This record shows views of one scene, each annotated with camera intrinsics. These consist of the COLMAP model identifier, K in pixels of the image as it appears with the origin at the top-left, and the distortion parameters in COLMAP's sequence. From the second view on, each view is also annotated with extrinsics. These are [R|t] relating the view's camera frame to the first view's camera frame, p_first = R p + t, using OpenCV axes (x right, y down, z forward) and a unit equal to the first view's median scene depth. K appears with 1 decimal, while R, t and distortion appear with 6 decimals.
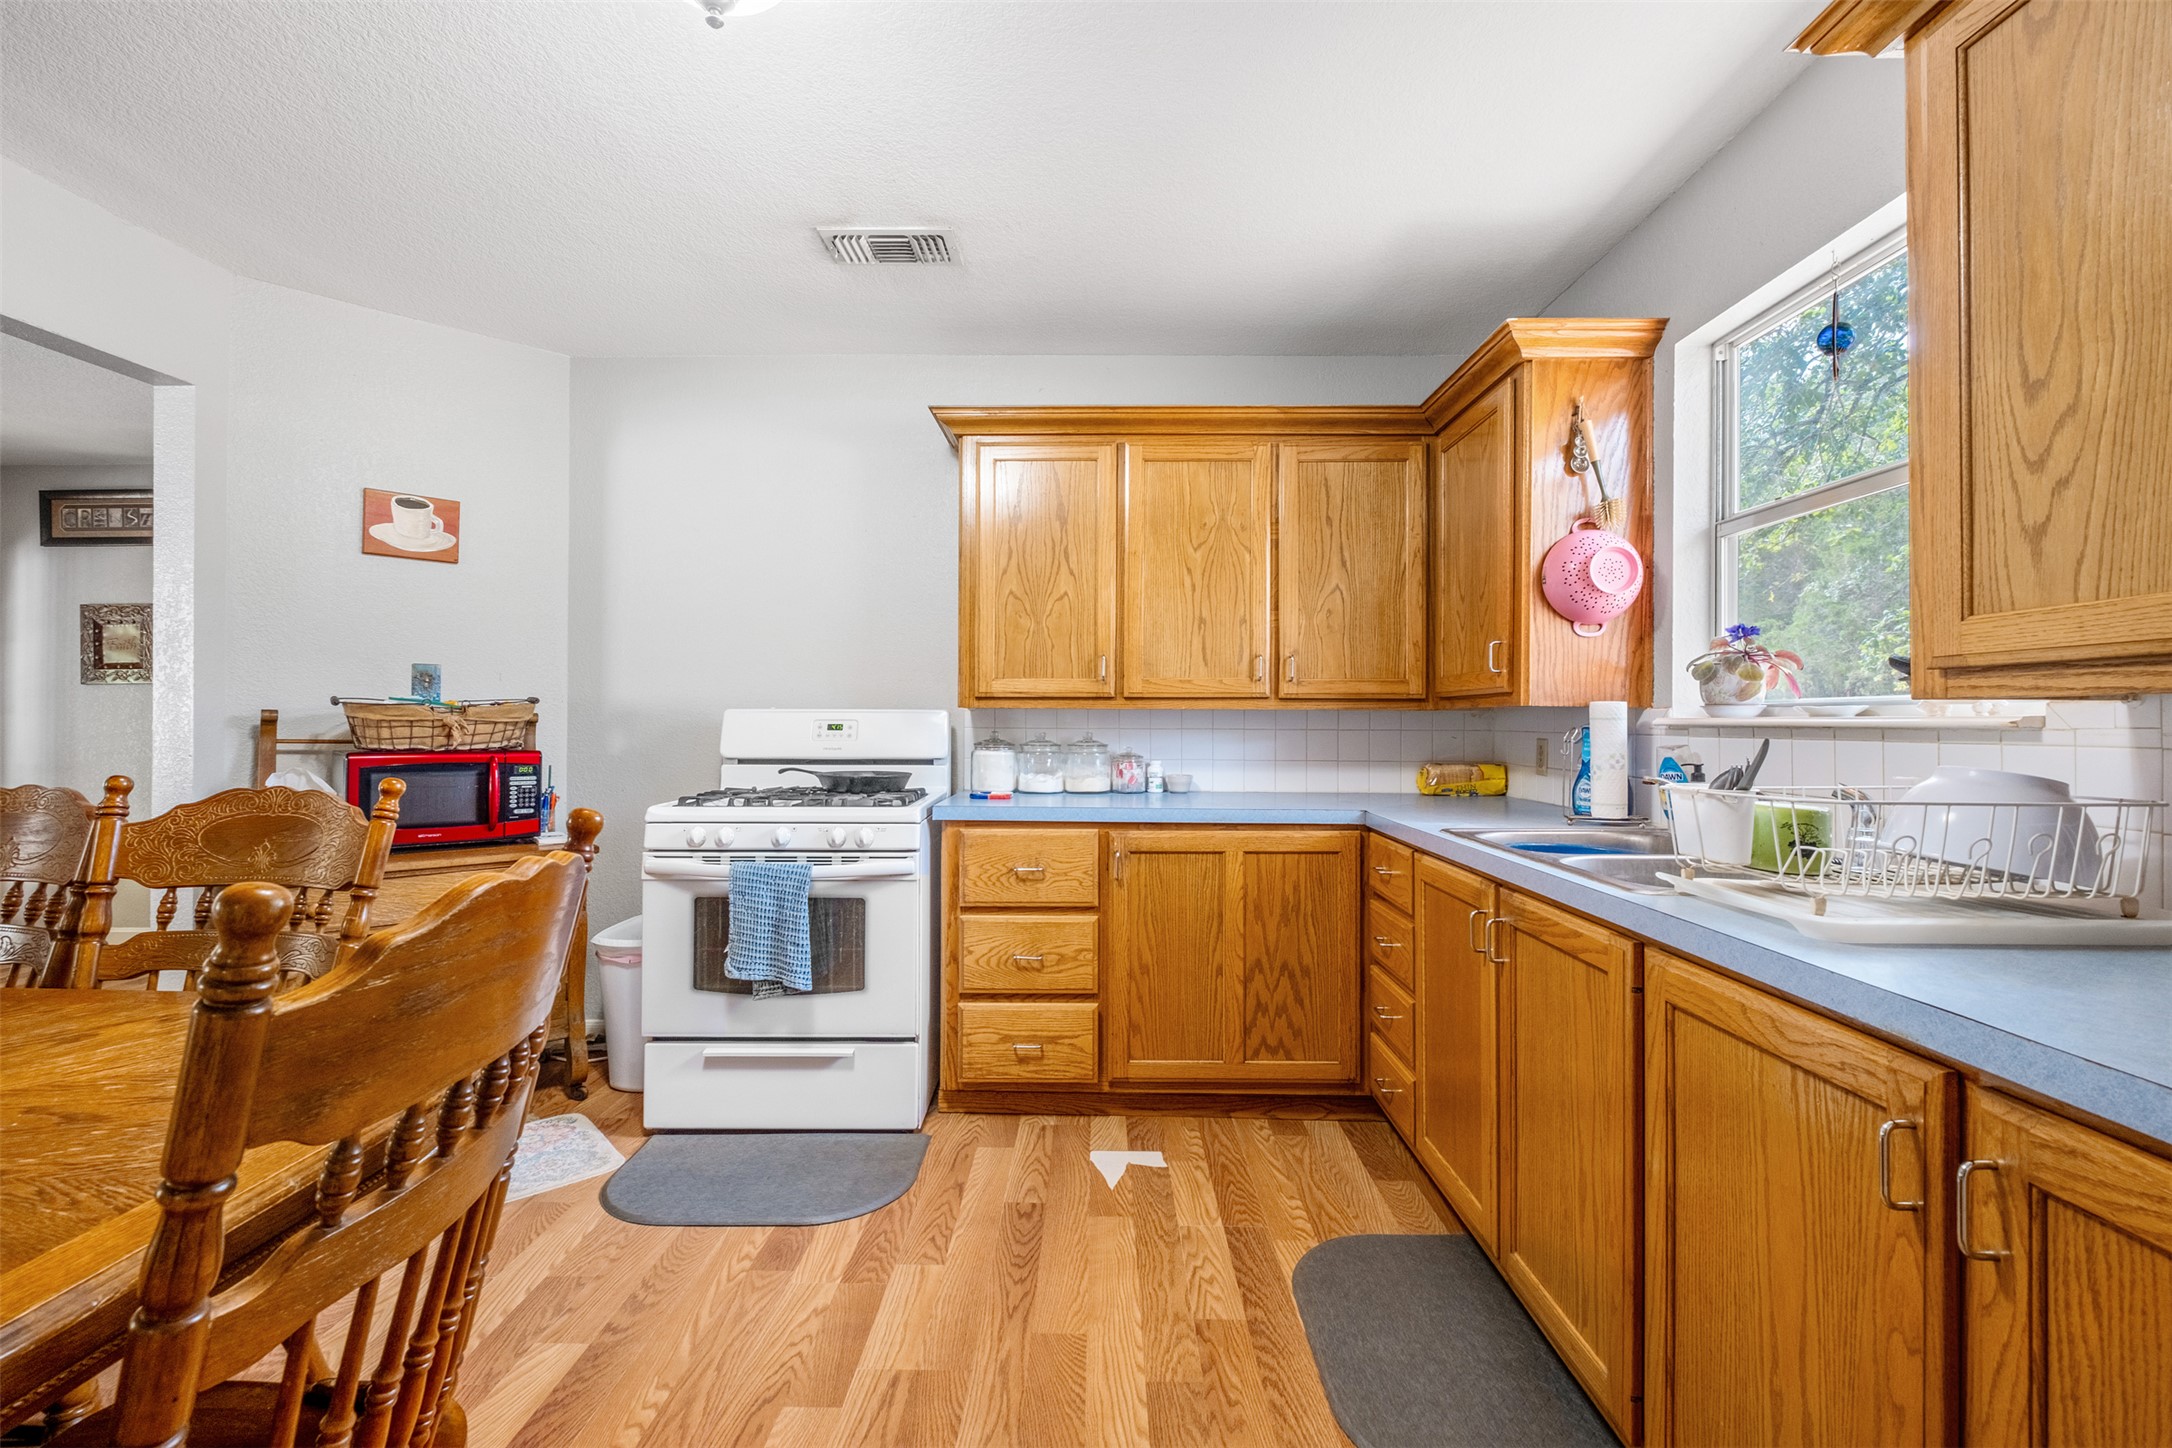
lens RADIAL K [[946.2, 0, 1082.2], [0, 946.2, 714.6], [0, 0, 1]] dist [-0.002925, -0.002327]
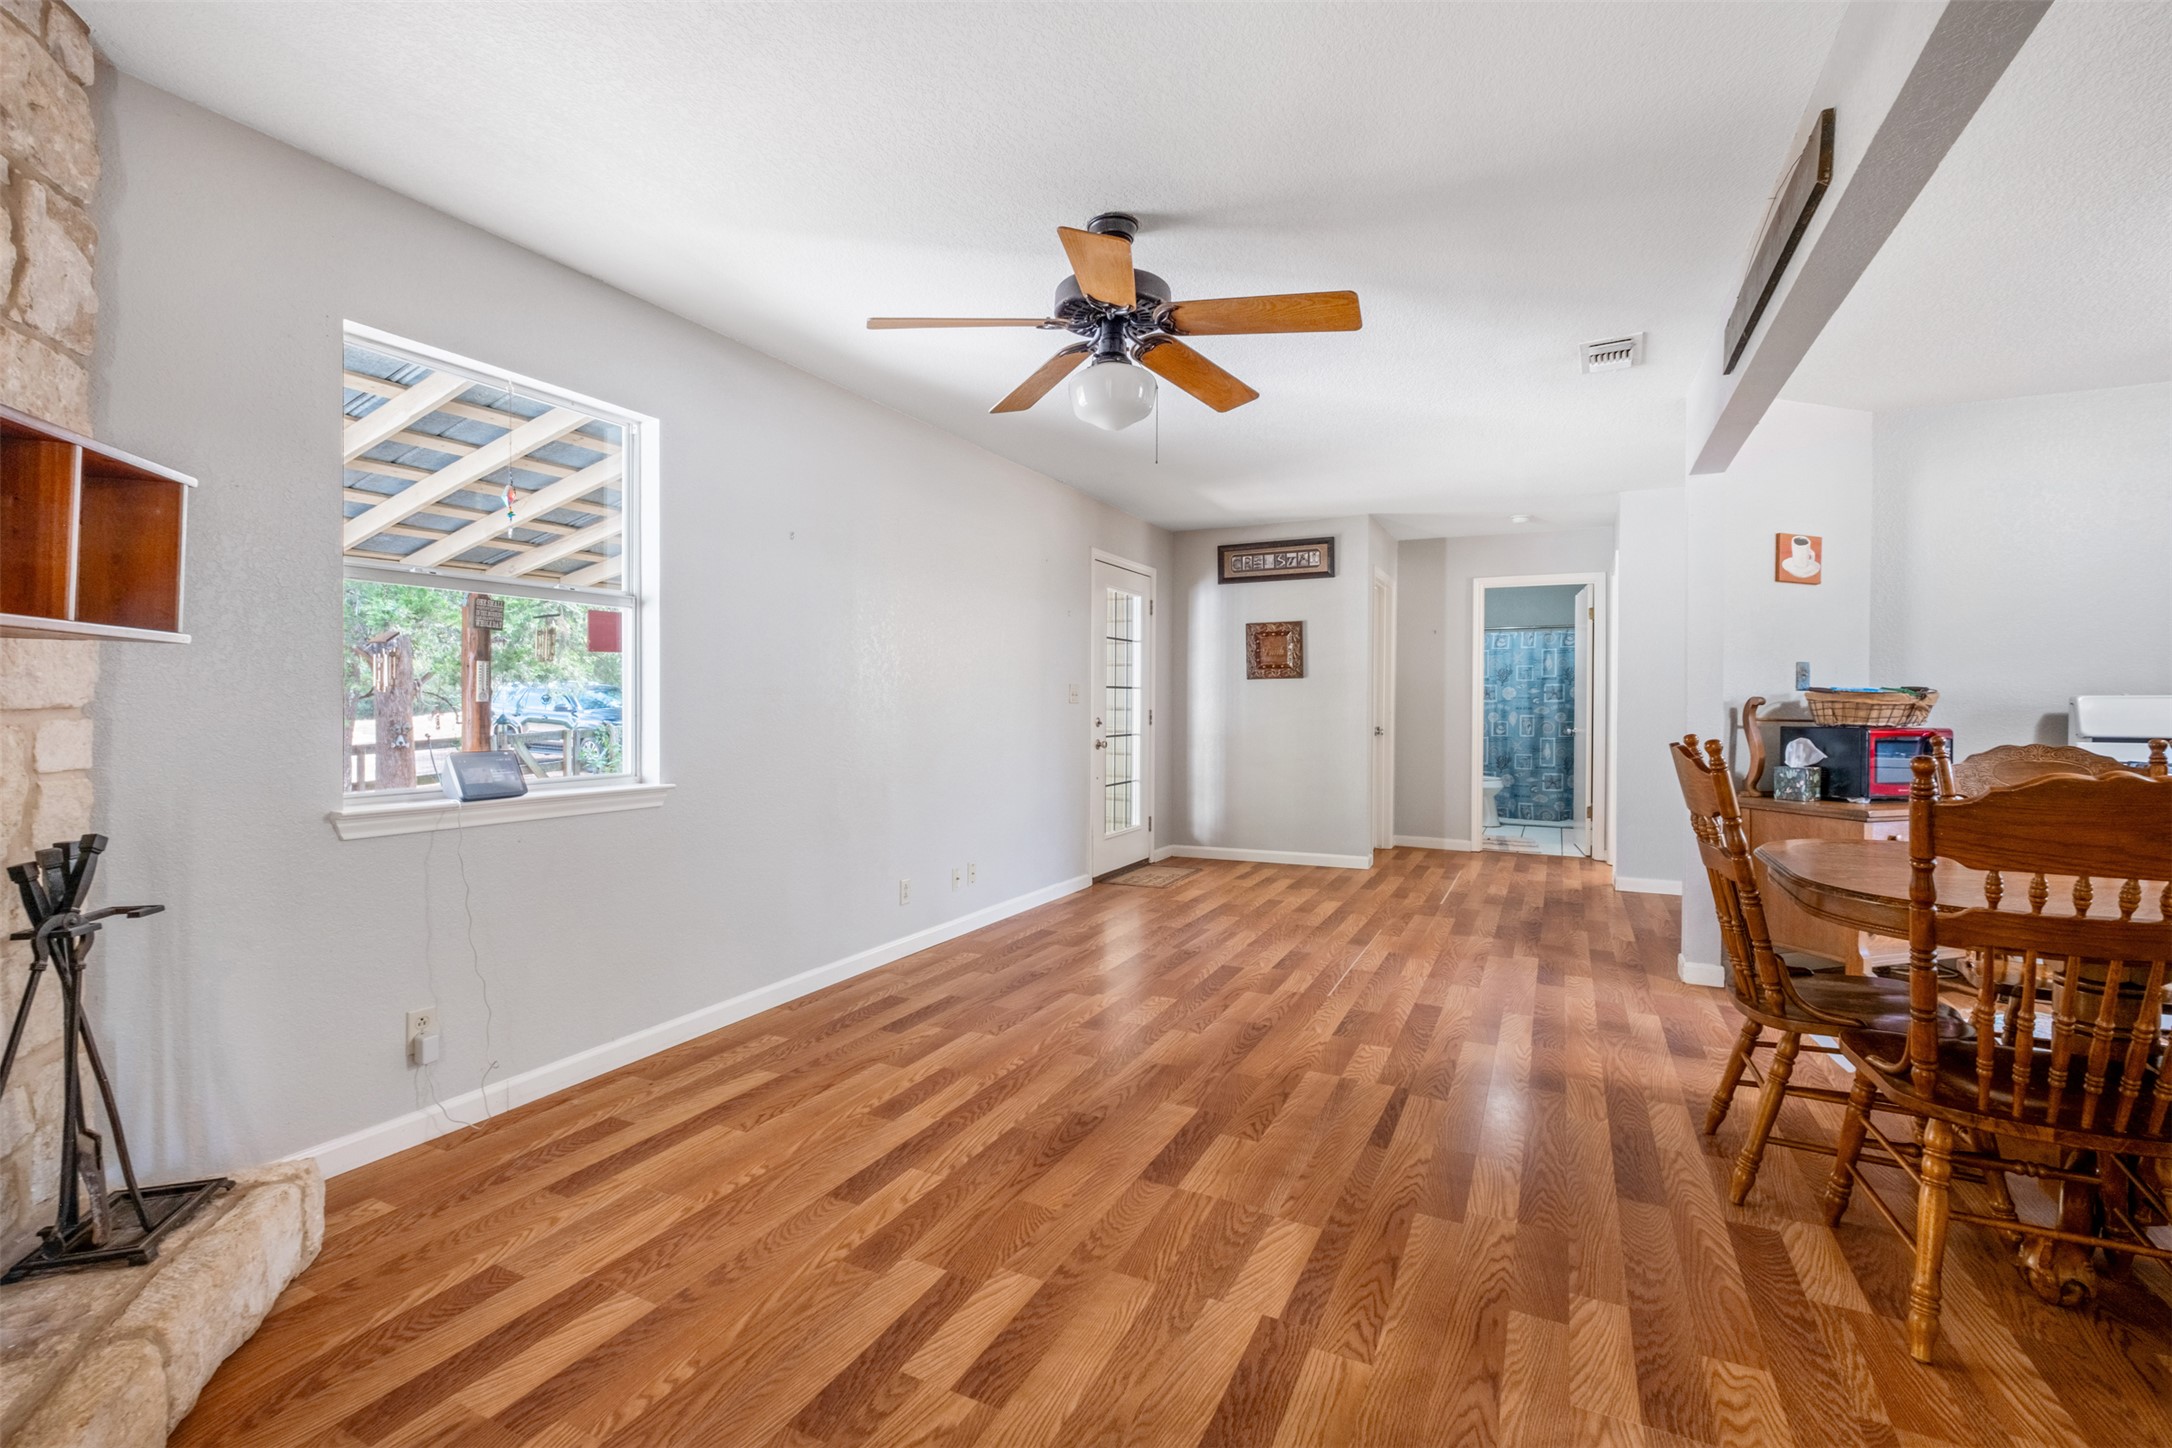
lens RADIAL K [[946.2, 0, 1075.8], [0, 946.2, 710.7], [0, 0, 1]] dist [-0.002925, -0.002327]
pose [[0.899136, 0.005261, -0.437637, -1.178529], [-0.000760, 0.999945, 0.010460, 0.001870], [0.437668, -0.009072, 0.899091, -0.730642]]
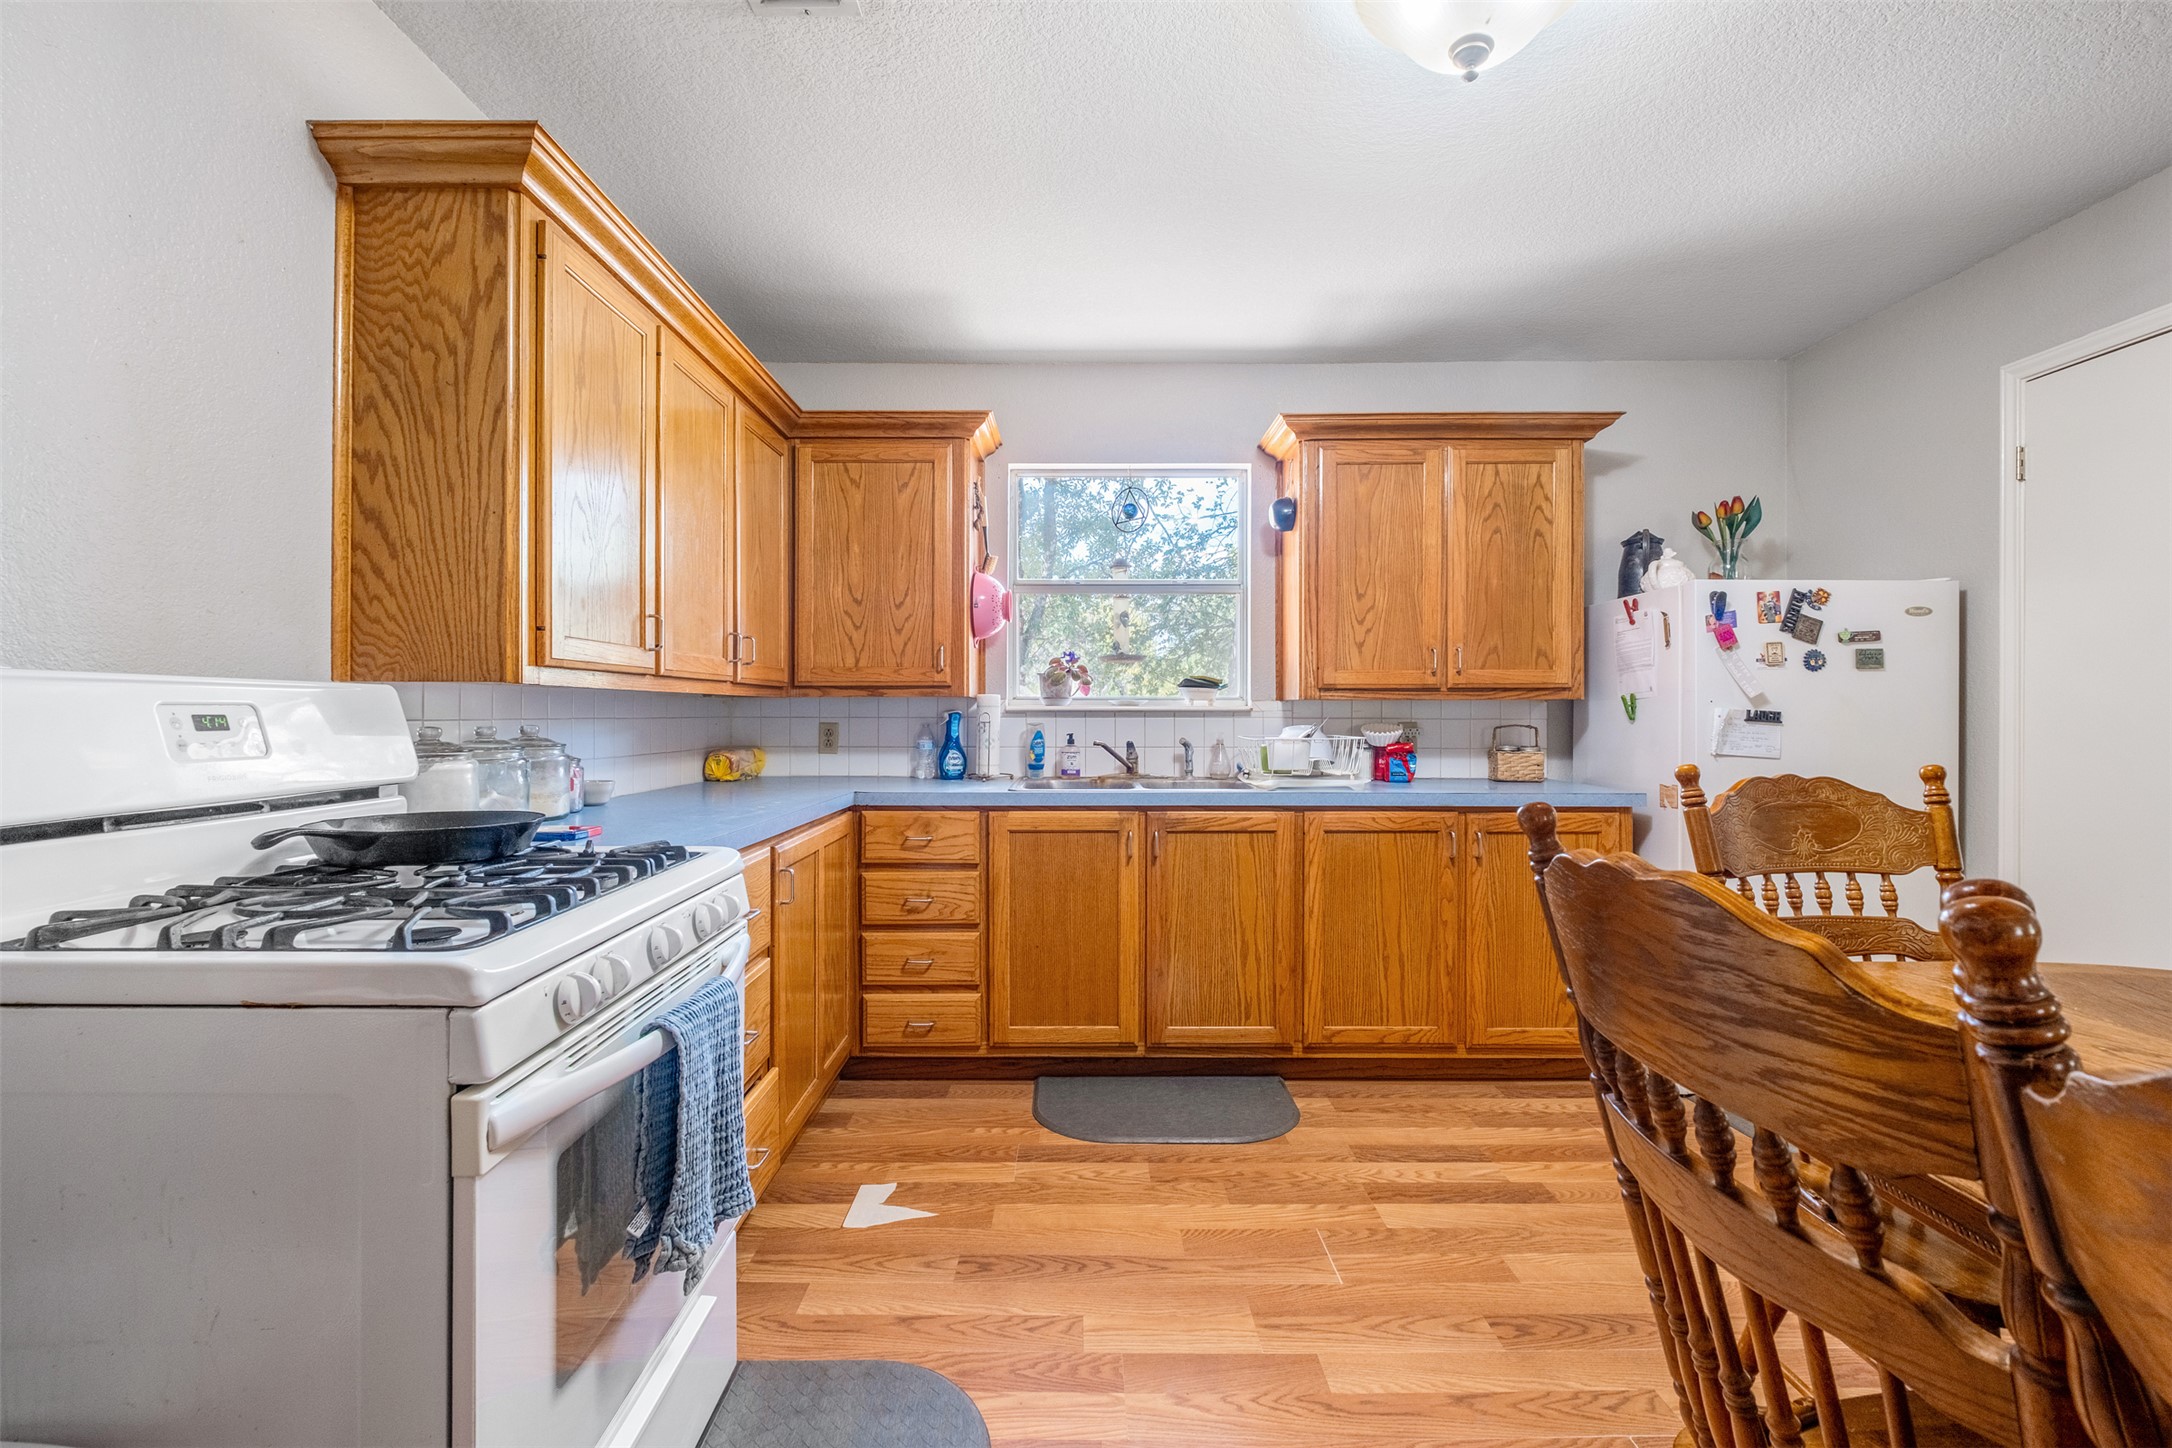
lens RADIAL K [[946.2, 0, 1085.1], [0, 946.2, 709.2], [0, 0, 1]] dist [-0.002925, -0.002327]
pose [[-0.018971, -0.001079, 0.999819, -0.776664], [-0.007207, 0.999974, 0.000942, 0.005519], [-0.999794, -0.007188, -0.018978, 0.761546]]
